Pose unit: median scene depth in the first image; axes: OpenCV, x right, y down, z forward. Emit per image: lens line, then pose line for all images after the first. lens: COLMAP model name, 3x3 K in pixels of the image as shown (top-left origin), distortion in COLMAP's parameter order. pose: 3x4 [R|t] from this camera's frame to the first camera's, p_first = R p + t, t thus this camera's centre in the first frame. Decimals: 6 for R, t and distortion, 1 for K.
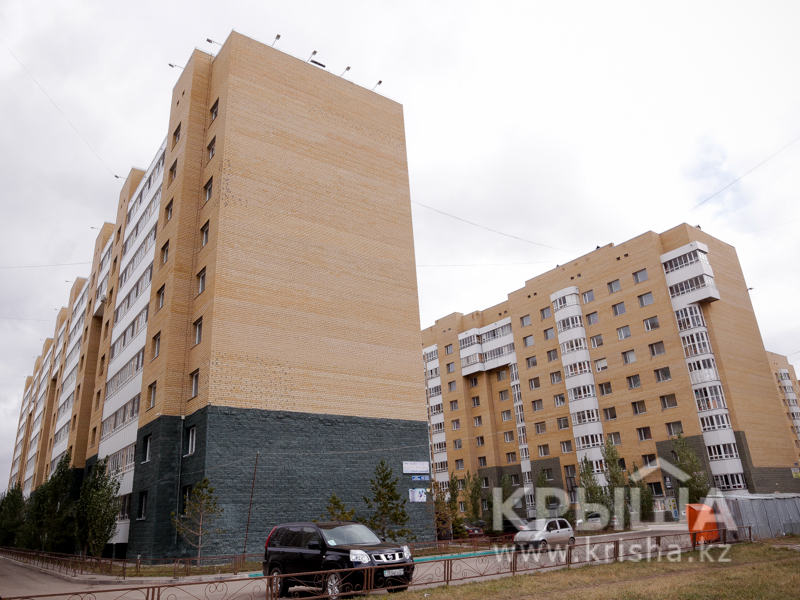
lens RADIAL K [[589.9, 0, 400.0], [0, 589.9, 300.0], [0, 0, 1]] dist [-0.039632, 0.002226]
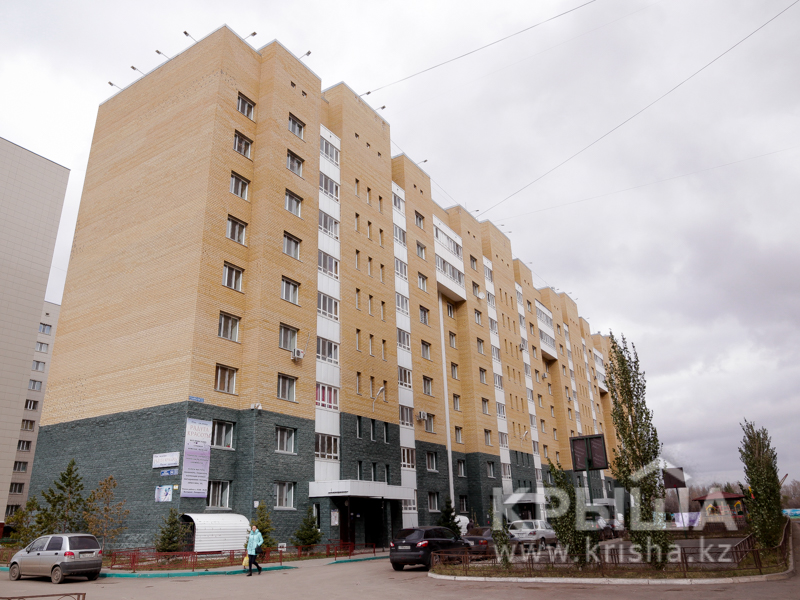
lens RADIAL K [[589.9, 0, 400.0], [0, 589.9, 300.0], [0, 0, 1]] dist [-0.039632, 0.002226]
pose [[0.353790, -0.281265, -0.892033, 0.946493], [0.339565, 0.927268, -0.157700, 0.320503], [0.871509, -0.247111, 0.423566, 1.003933]]
